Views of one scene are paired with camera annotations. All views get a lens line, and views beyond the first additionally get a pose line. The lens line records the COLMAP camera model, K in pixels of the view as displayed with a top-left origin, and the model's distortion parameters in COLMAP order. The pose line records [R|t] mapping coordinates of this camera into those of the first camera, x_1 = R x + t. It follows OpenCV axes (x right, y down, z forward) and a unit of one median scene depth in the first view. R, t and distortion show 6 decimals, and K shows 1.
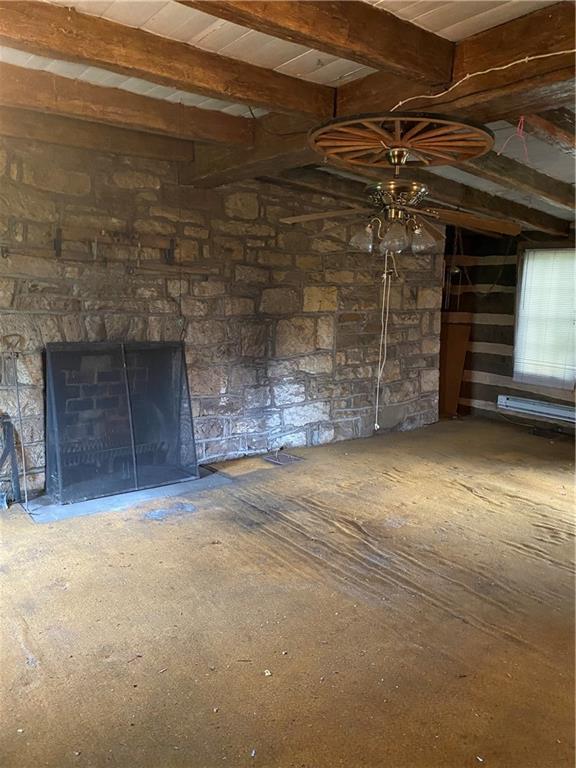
lens RADIAL K [[569.1, 0, 288.0], [0, 569.1, 384.0], [0, 0, 1]] dist [0.005219, 0.000686]
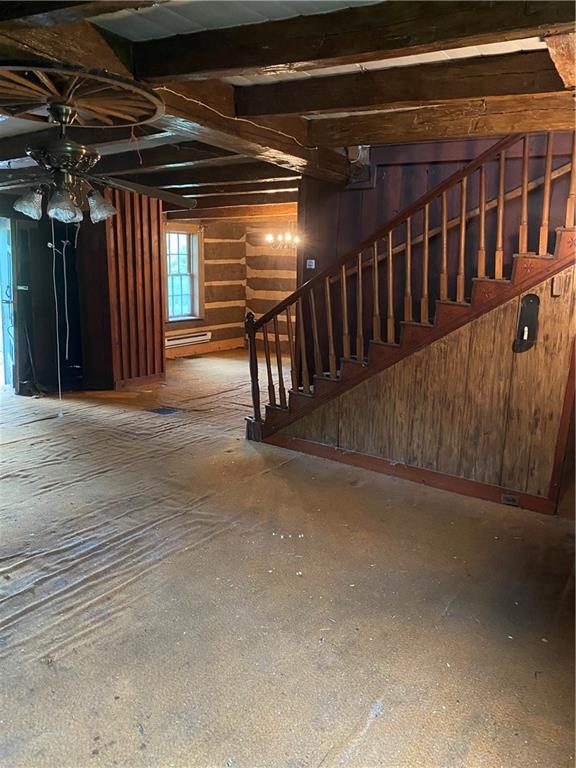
lens RADIAL K [[569.1, 0, 288.0], [0, 569.1, 384.0], [0, 0, 1]] dist [0.005219, 0.000686]
pose [[-0.297821, -0.240466, 0.923839, -0.961620], [0.112510, 0.952167, 0.284110, -0.234245], [-0.947968, 0.188556, -0.256521, 1.095969]]
